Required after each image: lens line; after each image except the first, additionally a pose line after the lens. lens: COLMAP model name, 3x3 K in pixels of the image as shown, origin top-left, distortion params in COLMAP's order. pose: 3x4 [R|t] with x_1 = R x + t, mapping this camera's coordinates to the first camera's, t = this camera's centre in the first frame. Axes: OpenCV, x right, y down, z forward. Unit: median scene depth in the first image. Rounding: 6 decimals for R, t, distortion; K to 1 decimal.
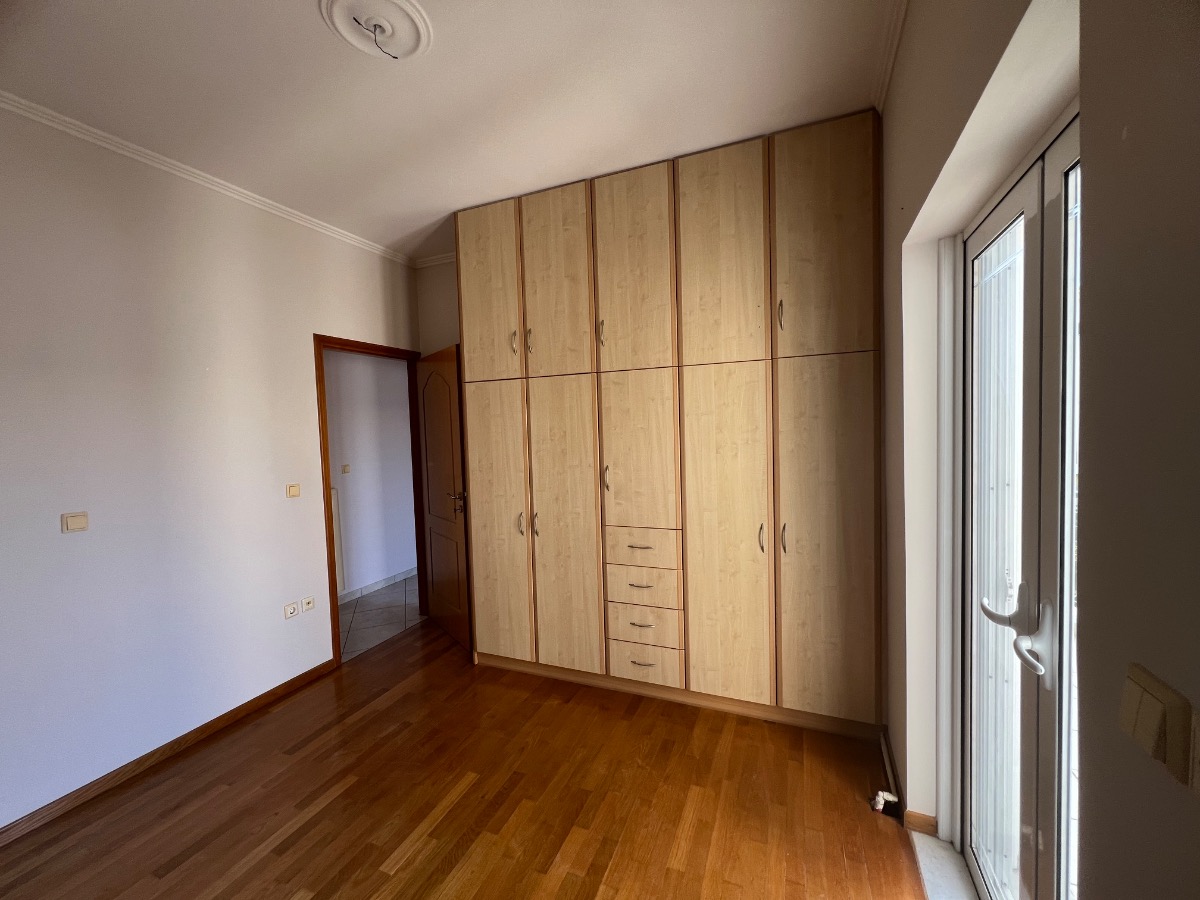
lens RADIAL K [[483.6, 0, 592.1], [0, 483.6, 444.2], [0, 0, 1]] dist [0.002596, -0.000497]
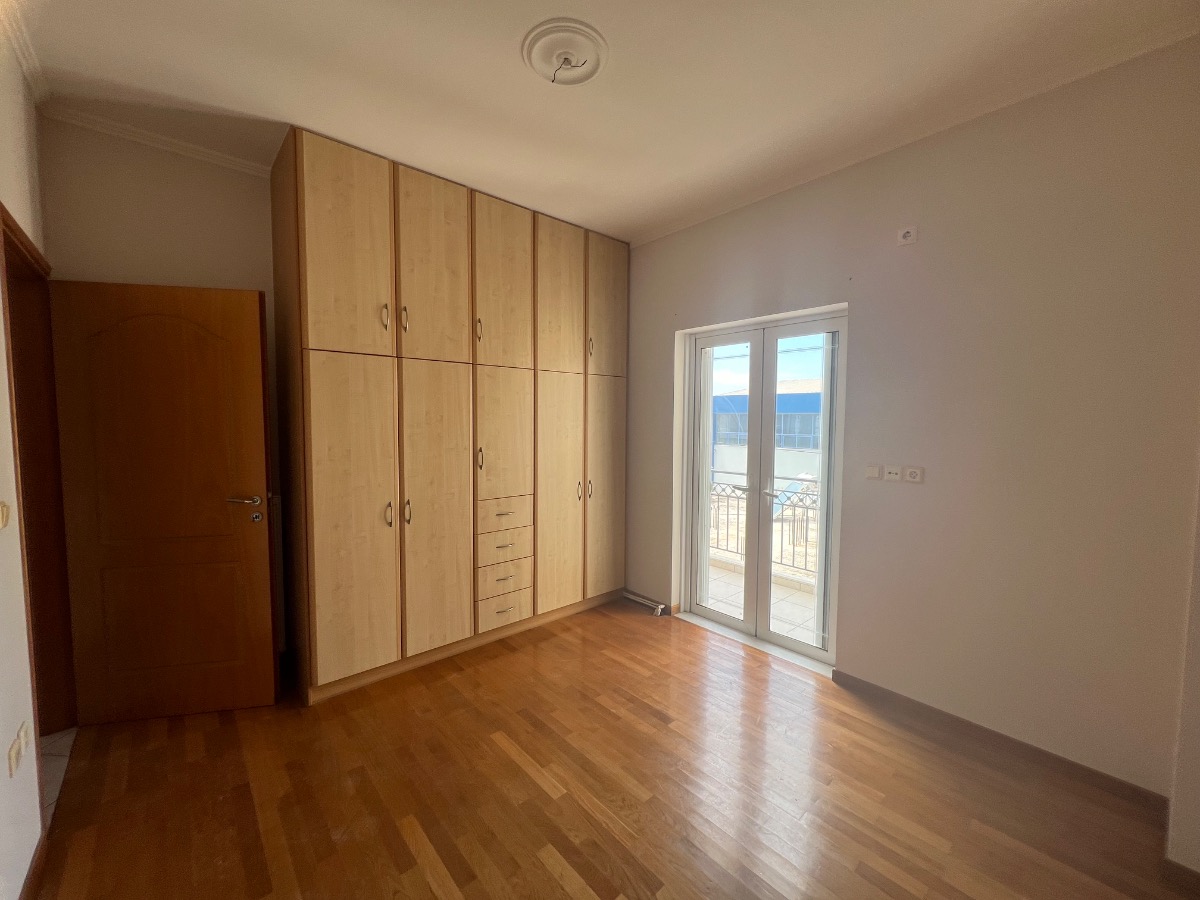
lens RADIAL K [[483.6, 0, 605.8], [0, 483.6, 440.1], [0, 0, 1]] dist [0.002596, -0.000497]
pose [[0.417739, -0.008257, 0.908529, -0.891441], [0.012324, 0.999918, 0.003421, 0.027748], [-0.908483, 0.009768, 0.417807, 0.264243]]
